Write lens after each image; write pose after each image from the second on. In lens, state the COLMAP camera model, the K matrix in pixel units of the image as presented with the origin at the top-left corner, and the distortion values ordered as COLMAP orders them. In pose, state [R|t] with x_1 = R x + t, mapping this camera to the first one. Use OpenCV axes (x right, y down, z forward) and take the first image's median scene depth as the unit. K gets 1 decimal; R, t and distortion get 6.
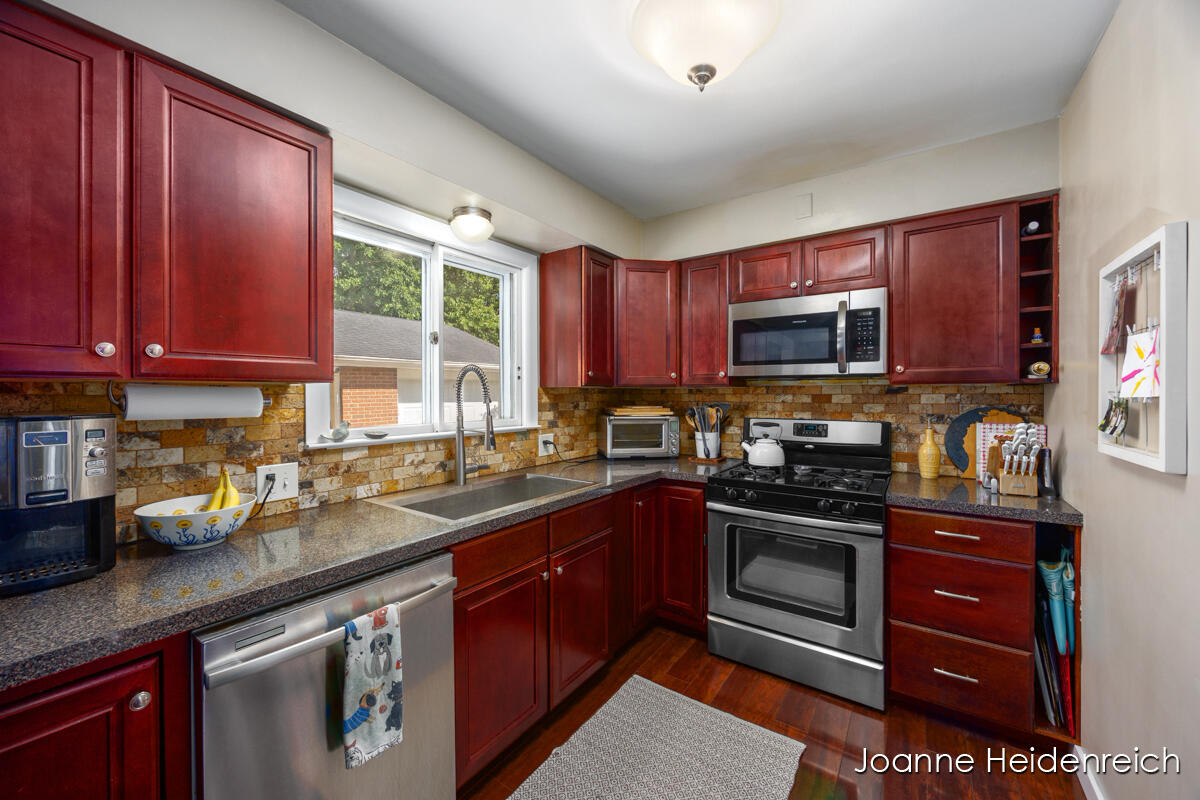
lens RADIAL K [[457.1, 0, 596.1], [0, 457.1, 395.3], [0, 0, 1]] dist [0.001422, 0.000178]
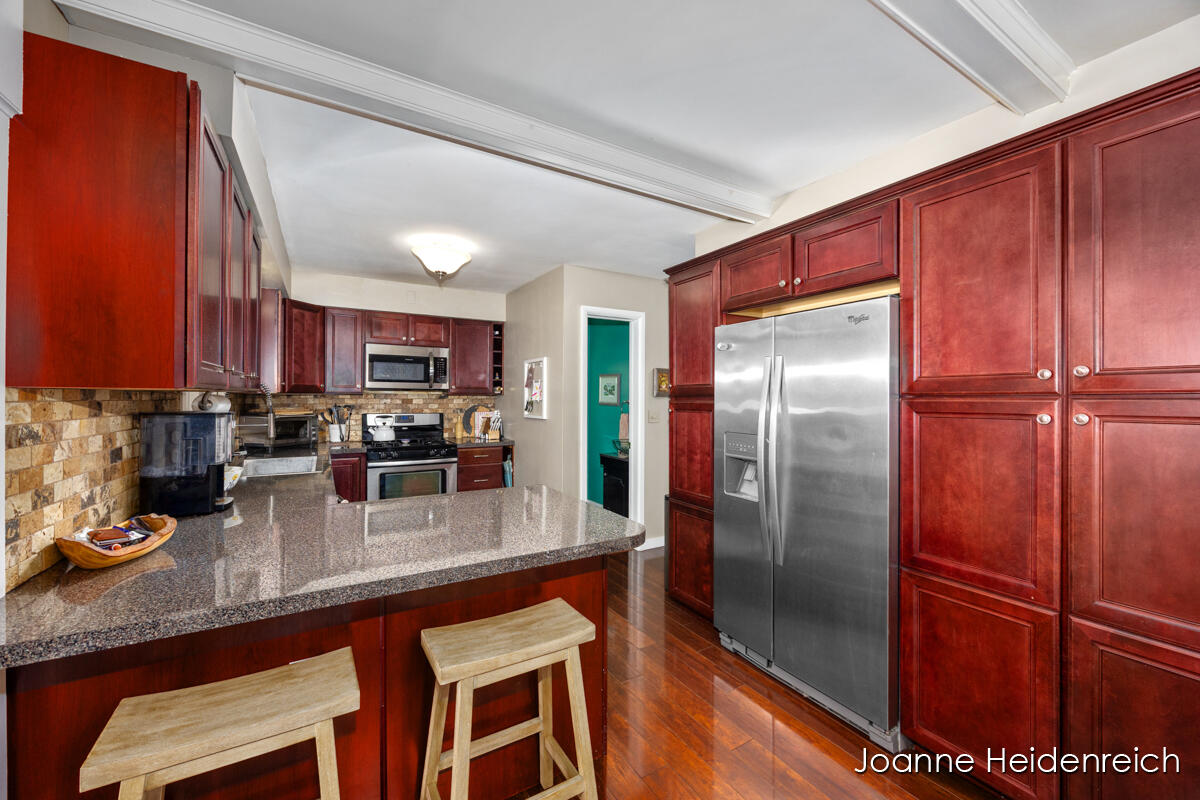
lens RADIAL K [[457.1, 0, 596.1], [0, 457.1, 395.3], [0, 0, 1]] dist [0.001422, 0.000178]
pose [[0.403469, 0.010946, 0.914928, -0.937863], [-0.000915, 0.999933, -0.011559, 0.004123], [-0.914993, 0.003827, 0.403451, -0.431325]]
